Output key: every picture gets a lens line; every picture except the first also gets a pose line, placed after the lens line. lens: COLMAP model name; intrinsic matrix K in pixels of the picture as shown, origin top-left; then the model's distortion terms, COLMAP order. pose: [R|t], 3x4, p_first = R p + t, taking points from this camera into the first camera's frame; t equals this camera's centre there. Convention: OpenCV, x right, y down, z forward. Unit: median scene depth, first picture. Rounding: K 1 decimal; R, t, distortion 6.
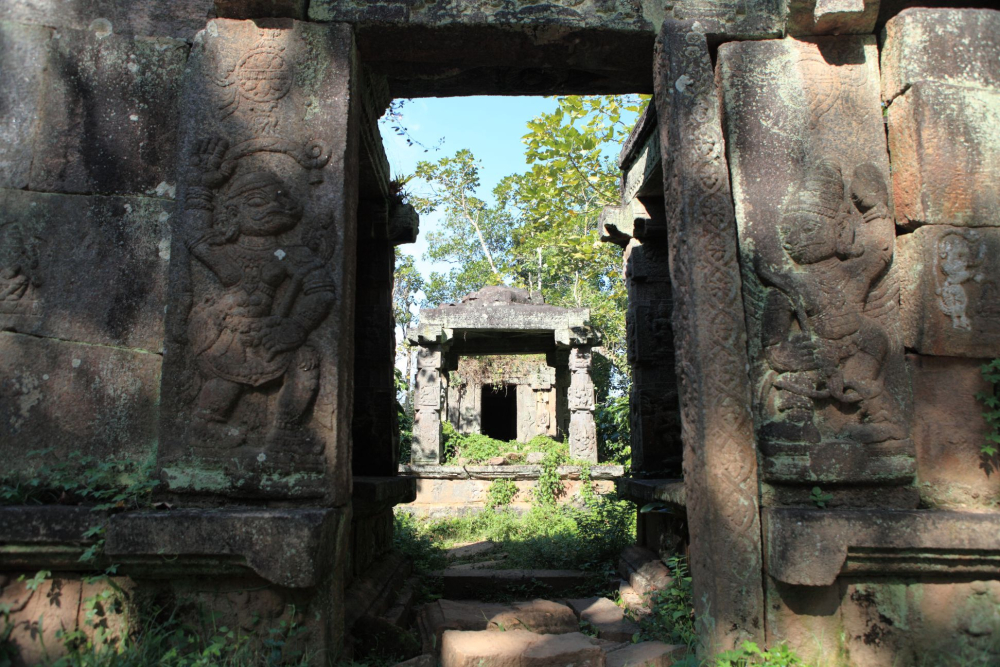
lens RADIAL K [[696.6, 0, 500.0], [0, 696.6, 333.5], [0, 0, 1]] dist [-0.083473, 0.000481]
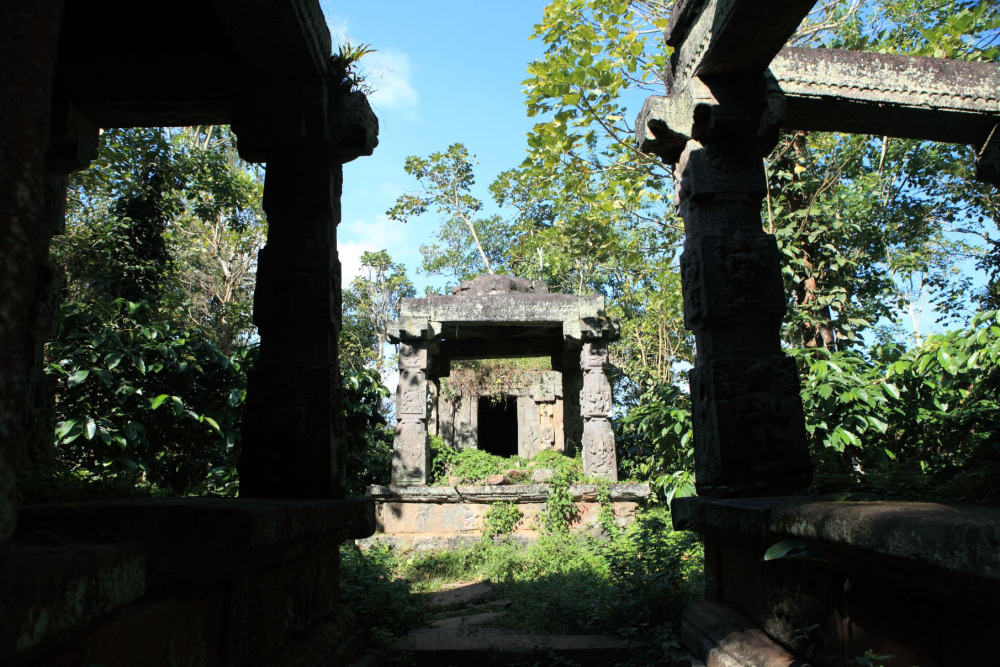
lens RADIAL K [[696.6, 0, 500.0], [0, 696.6, 333.5], [0, 0, 1]] dist [-0.083473, 0.000481]
pose [[0.999934, -0.011241, 0.002463, 0.000709], [0.011315, 0.999416, -0.032256, 0.035716], [-0.002099, 0.032282, 0.999477, 0.168265]]
